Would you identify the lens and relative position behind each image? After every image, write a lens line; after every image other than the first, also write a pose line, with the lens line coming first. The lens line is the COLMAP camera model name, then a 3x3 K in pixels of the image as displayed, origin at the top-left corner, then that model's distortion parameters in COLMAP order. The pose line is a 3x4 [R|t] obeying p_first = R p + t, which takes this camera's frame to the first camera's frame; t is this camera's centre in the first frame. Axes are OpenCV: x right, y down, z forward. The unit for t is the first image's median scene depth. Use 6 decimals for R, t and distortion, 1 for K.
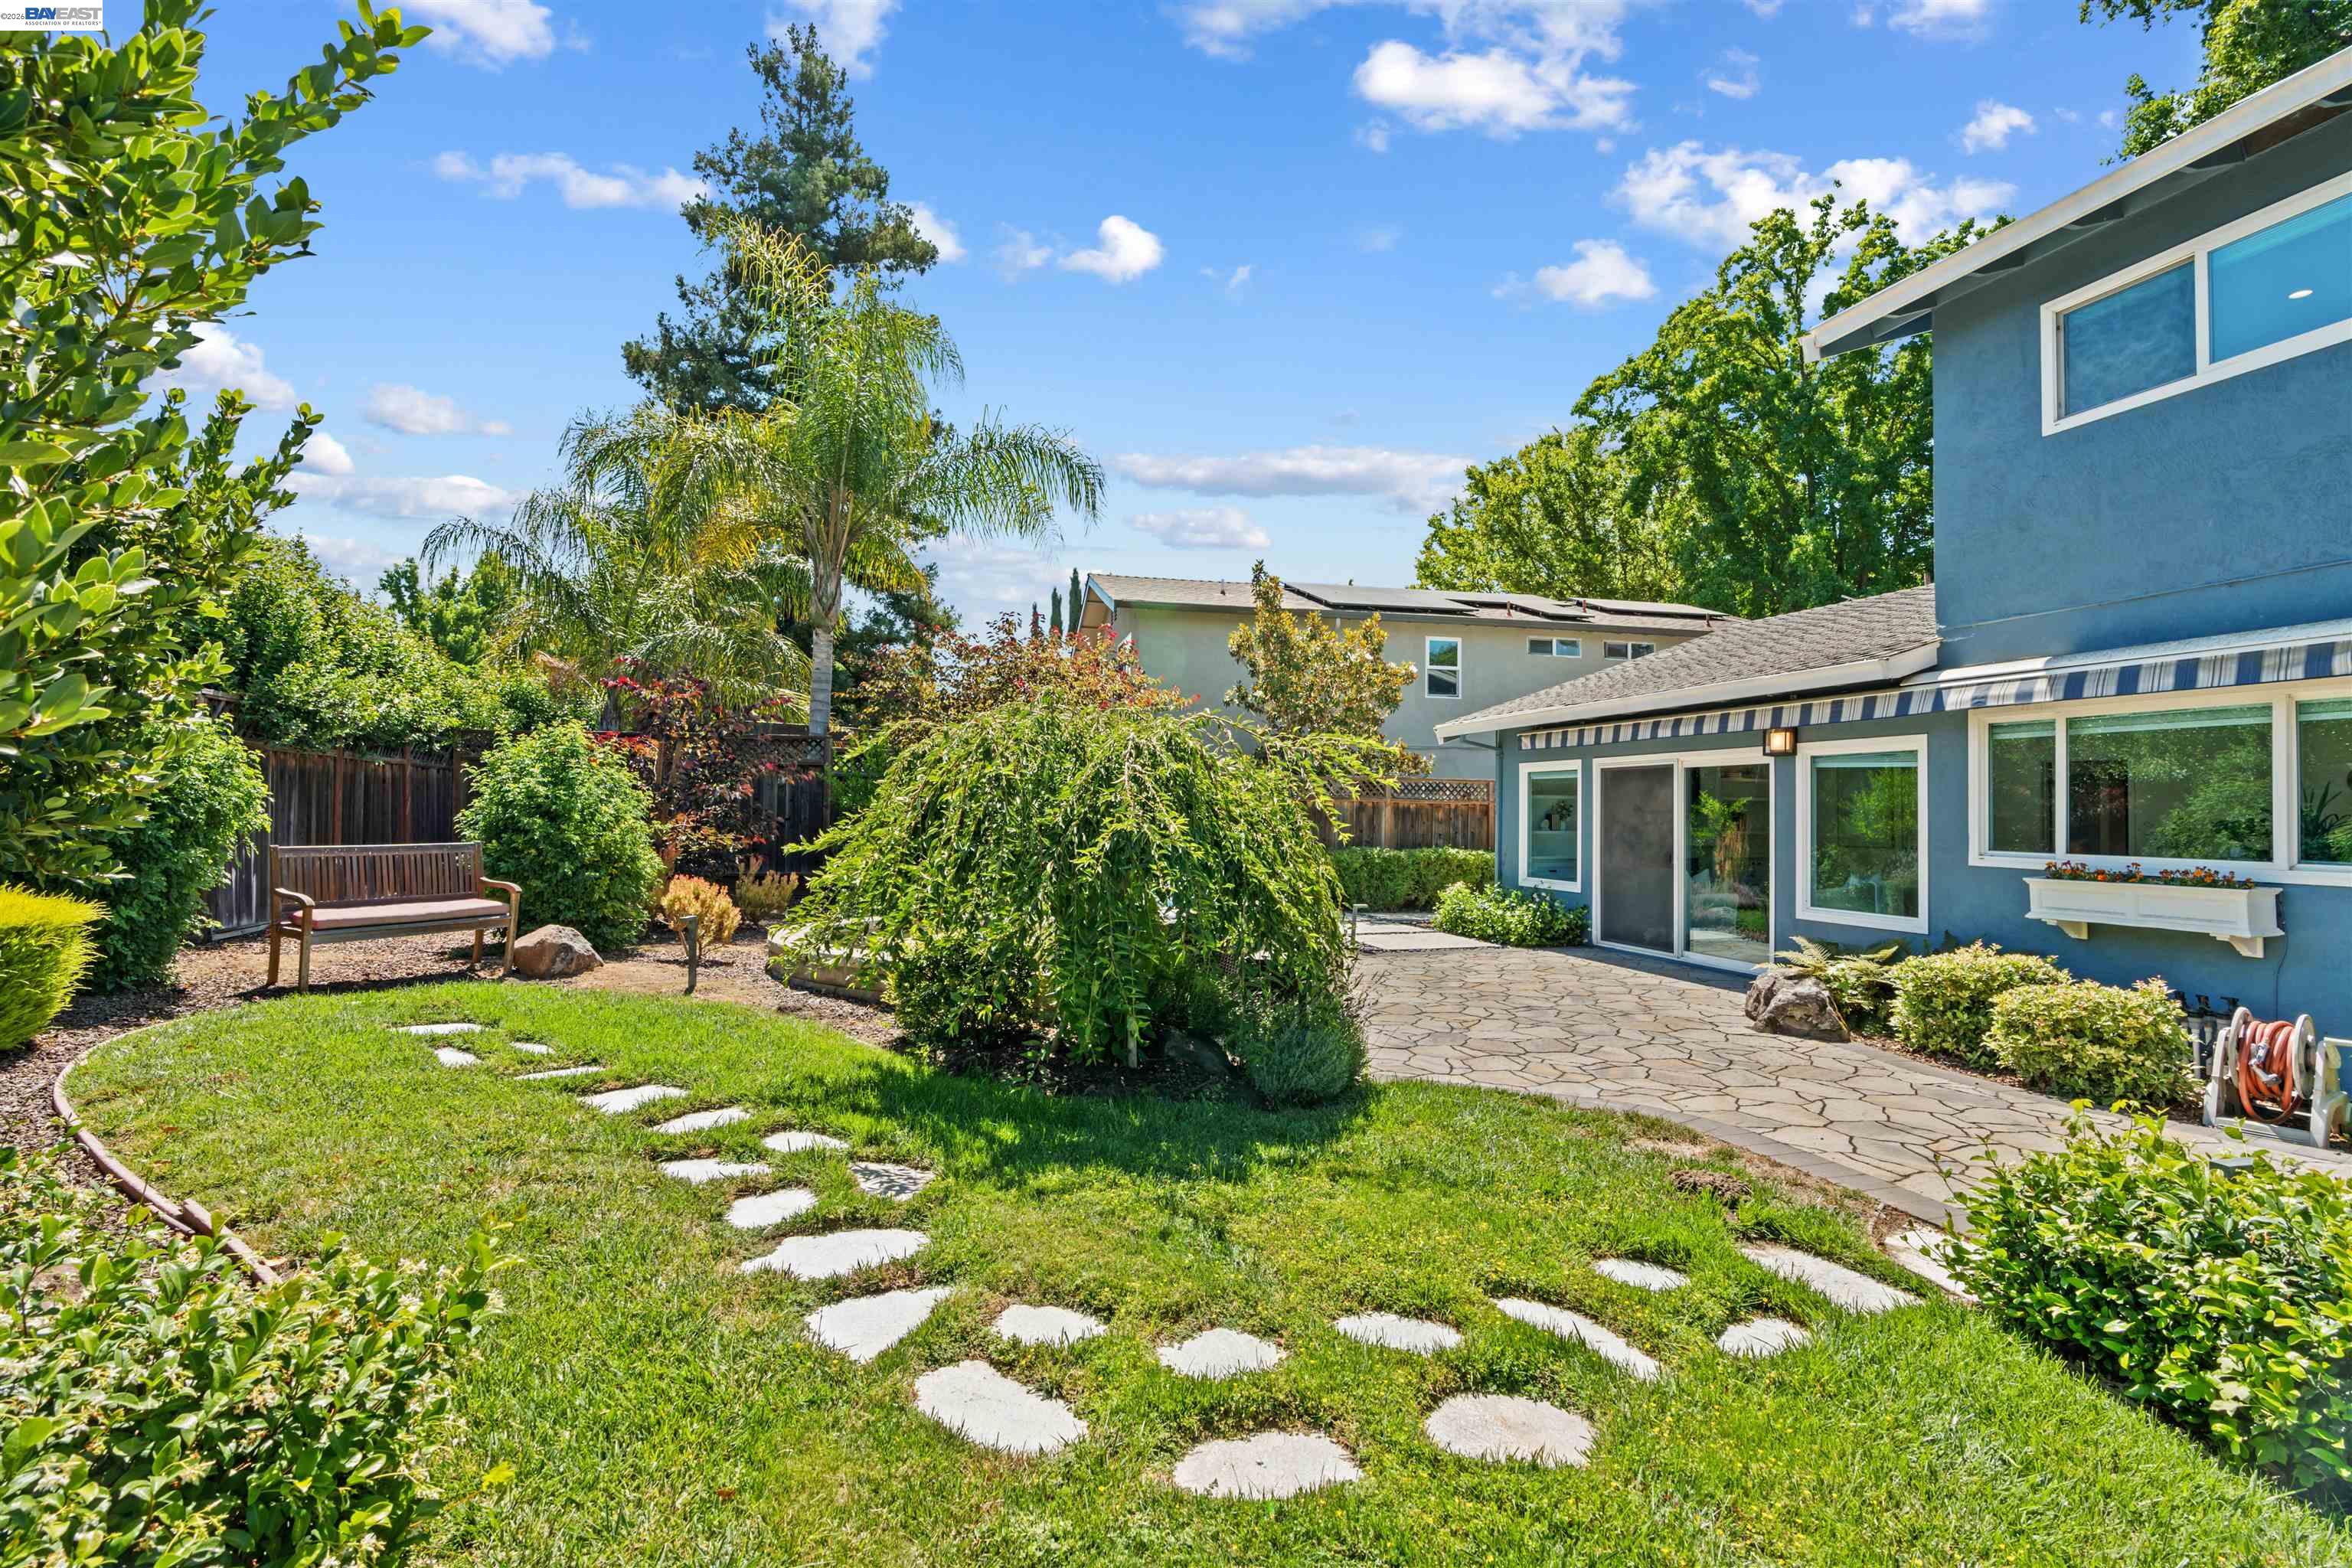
lens RADIAL K [[1071.0, 0, 1175.4], [0, 1071.0, 774.3], [0, 0, 1]] dist [-0.013526, 0.005158]
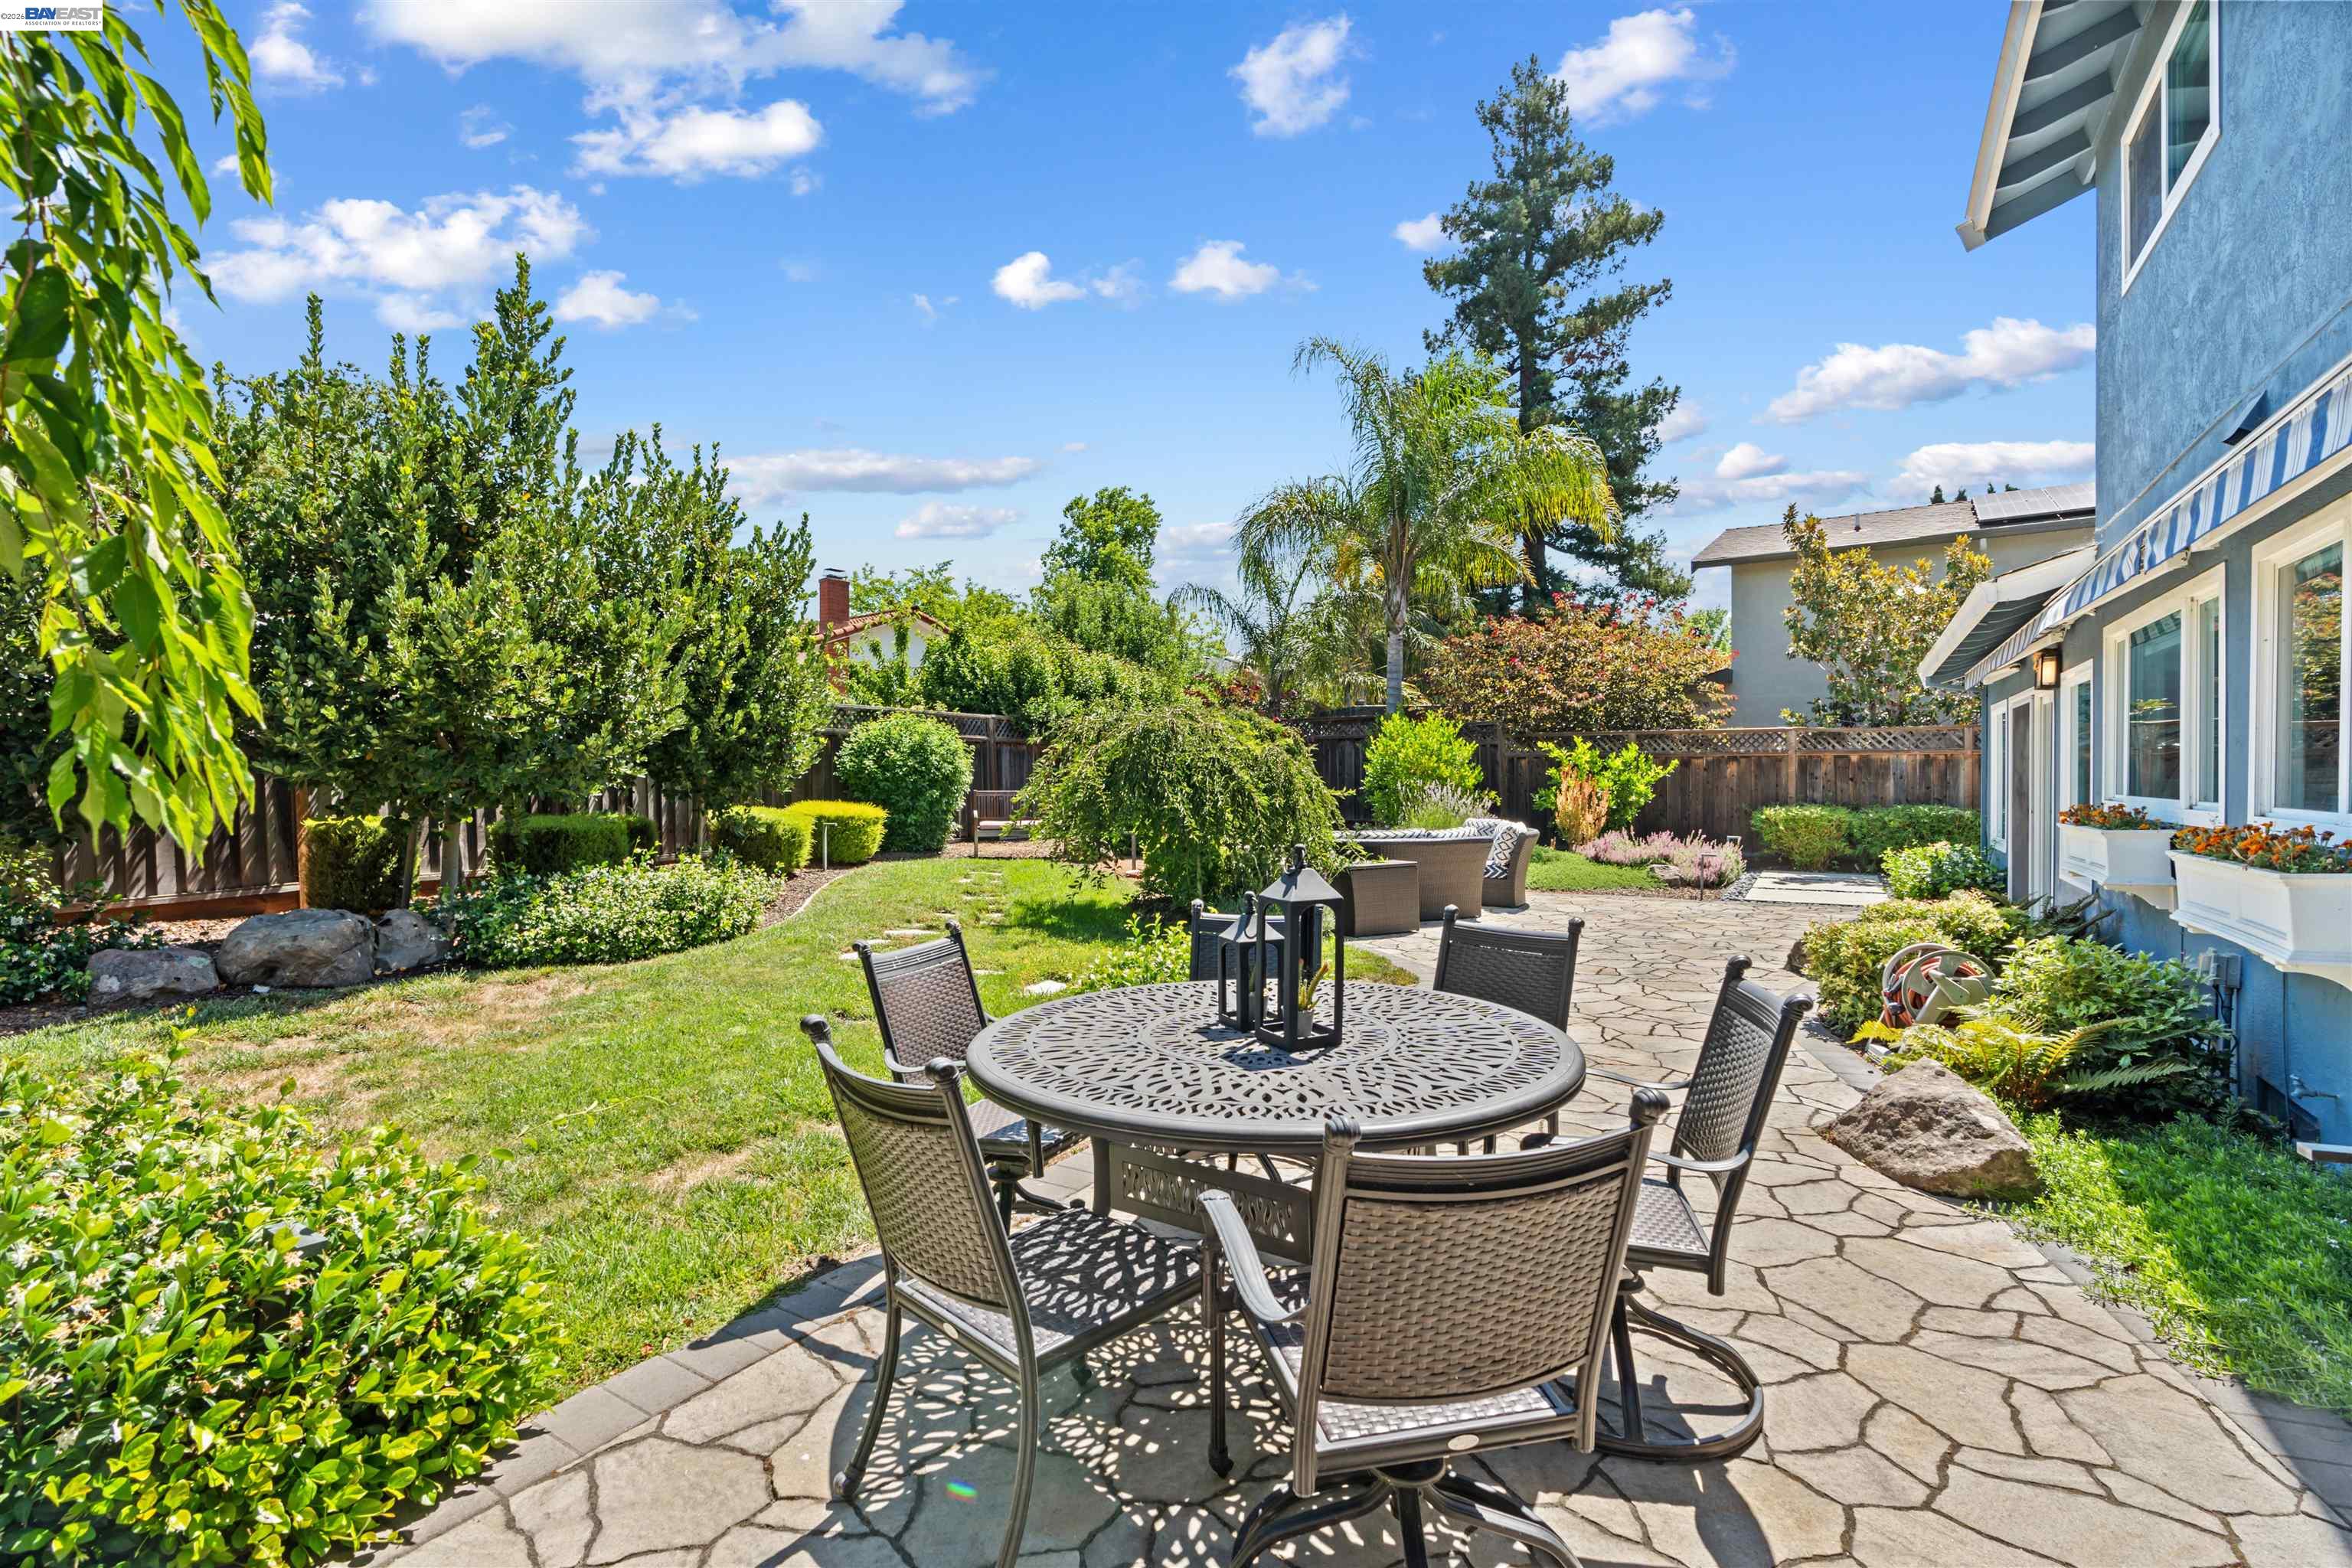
lens RADIAL K [[1071.0, 0, 1175.4], [0, 1071.0, 774.3], [0, 0, 1]] dist [-0.013526, 0.005158]
pose [[0.673650, -0.017023, -0.738855, 0.603527], [0.035993, 0.999304, 0.009792, 0.015195], [0.738174, -0.033190, 0.673794, -0.067271]]
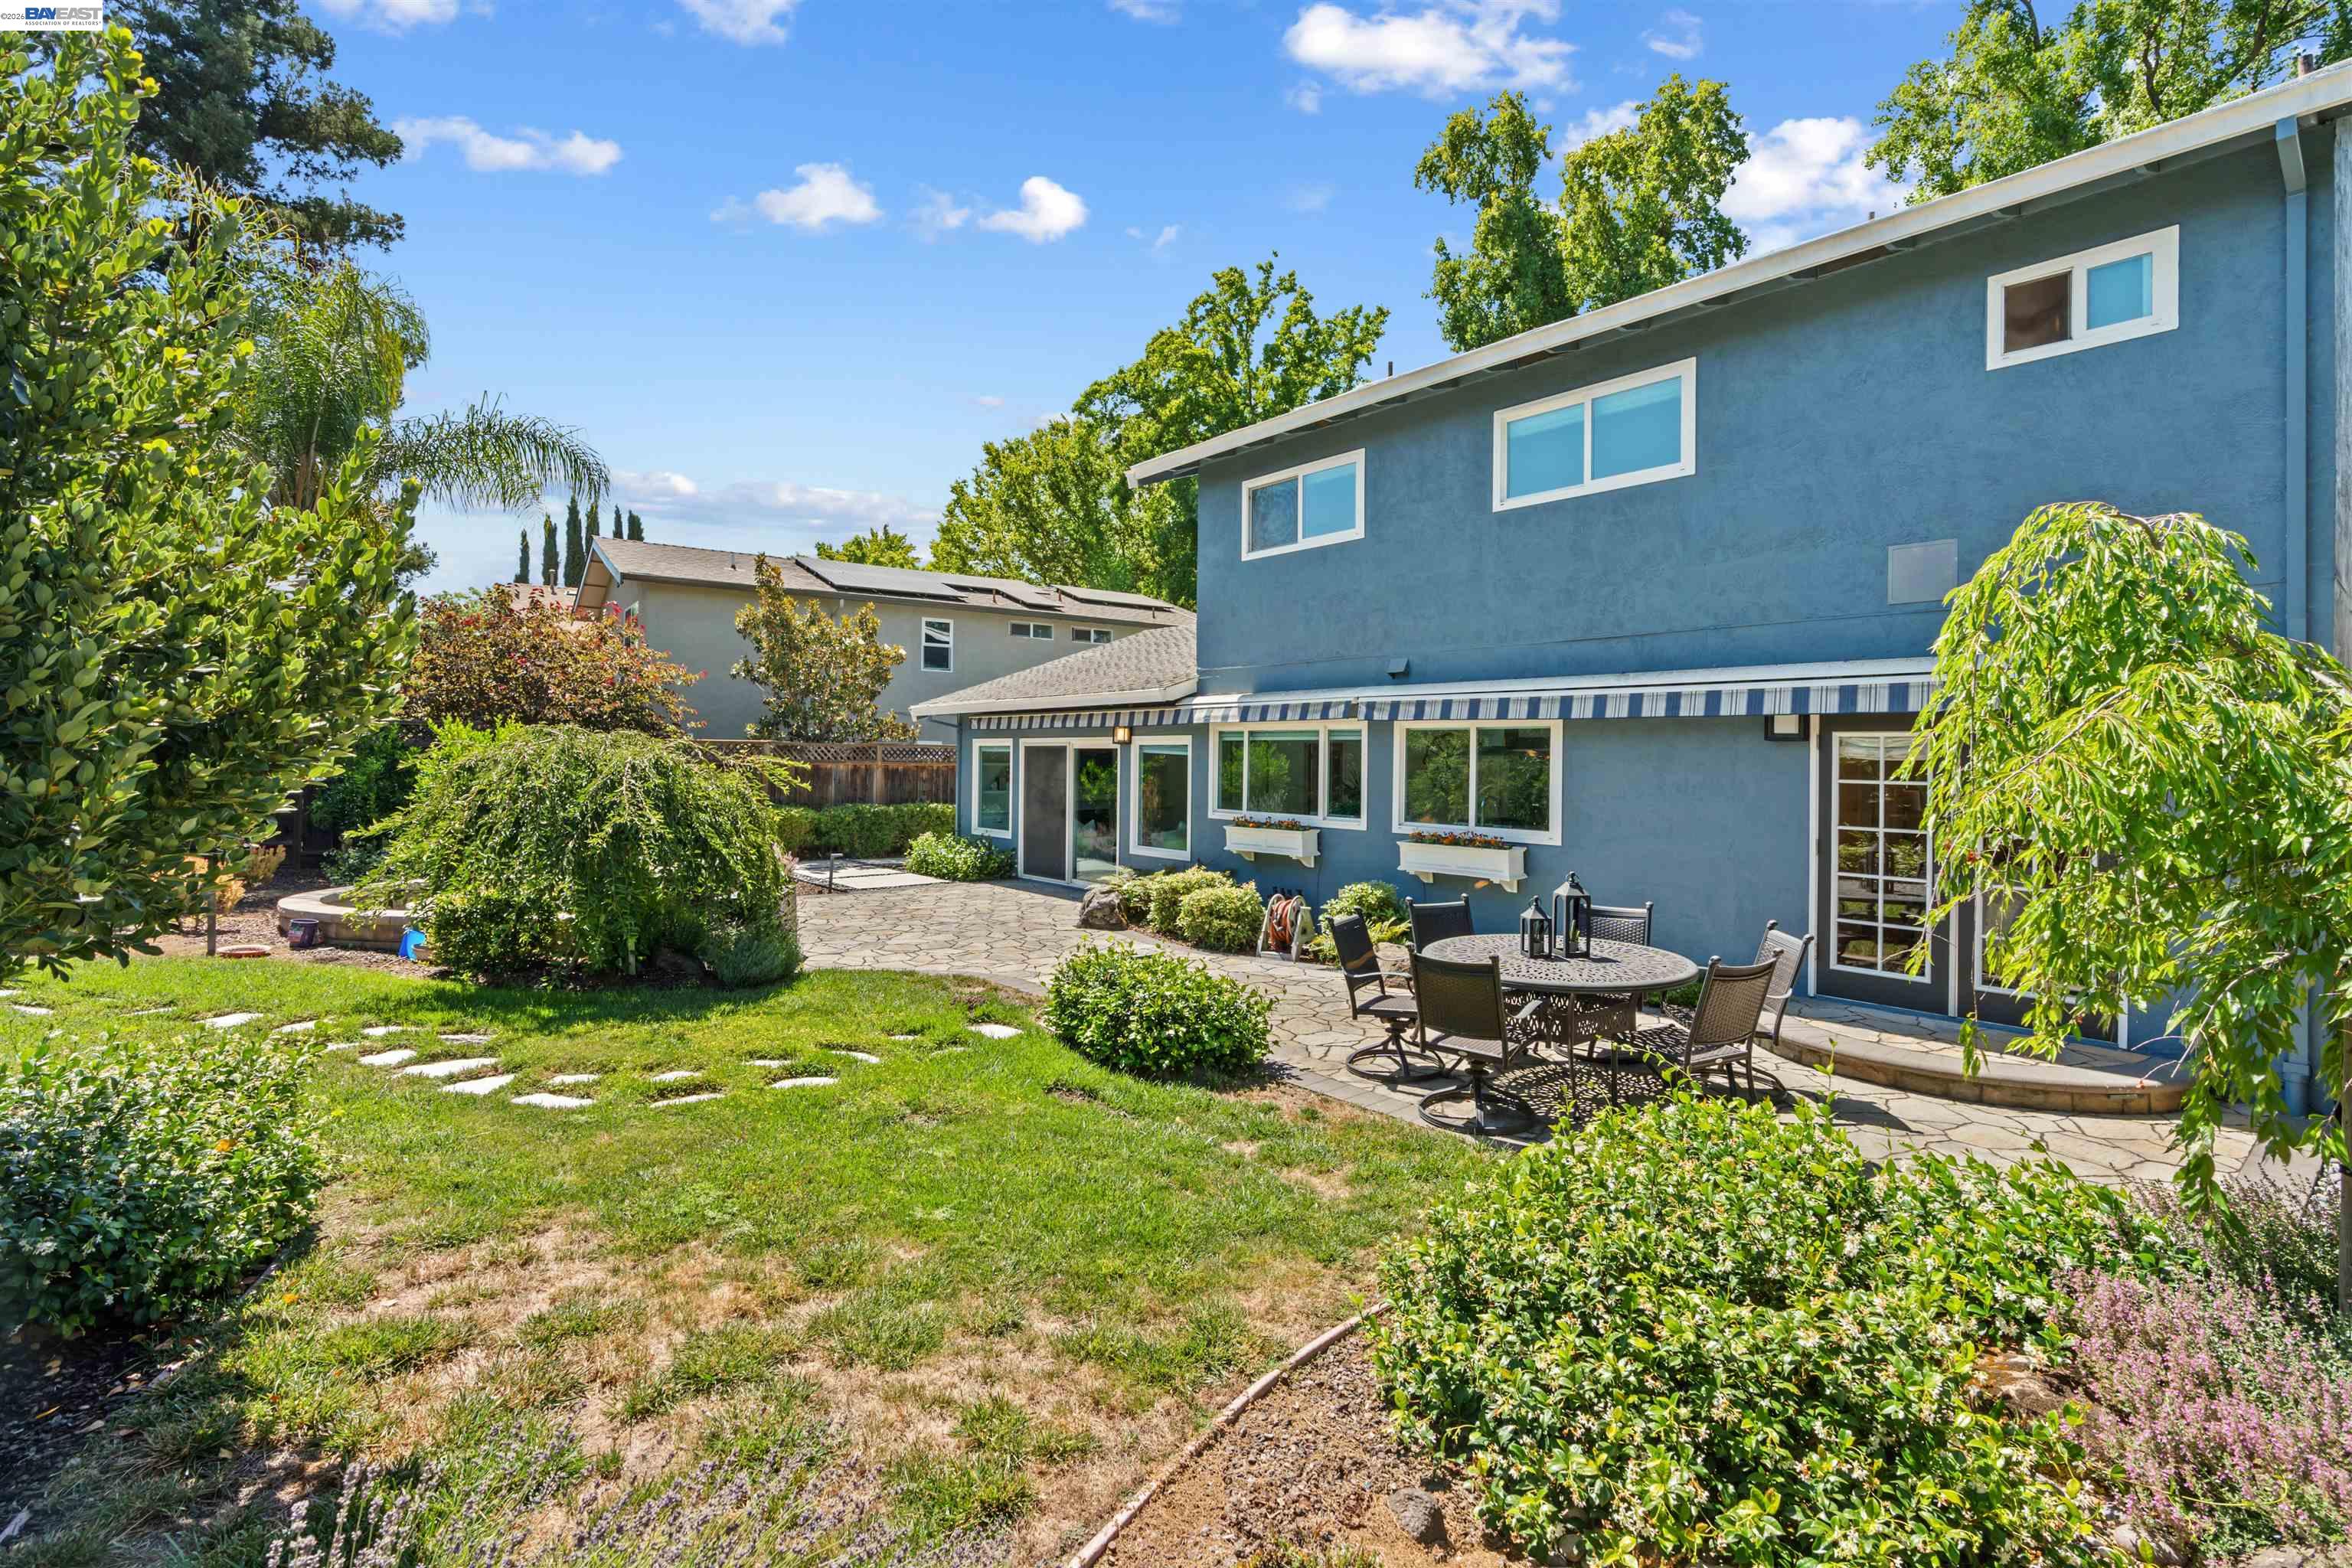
lens RADIAL K [[1083.3, 0, 1178.4], [0, 1083.3, 745.3], [0, 0, 1]] dist [-0.010753, 0.000998]
pose [[0.913659, 0.000358, 0.406480, 0.022251], [-0.012340, 0.999563, 0.026857, -0.047598], [-0.406293, -0.029554, 0.913265, -0.338661]]
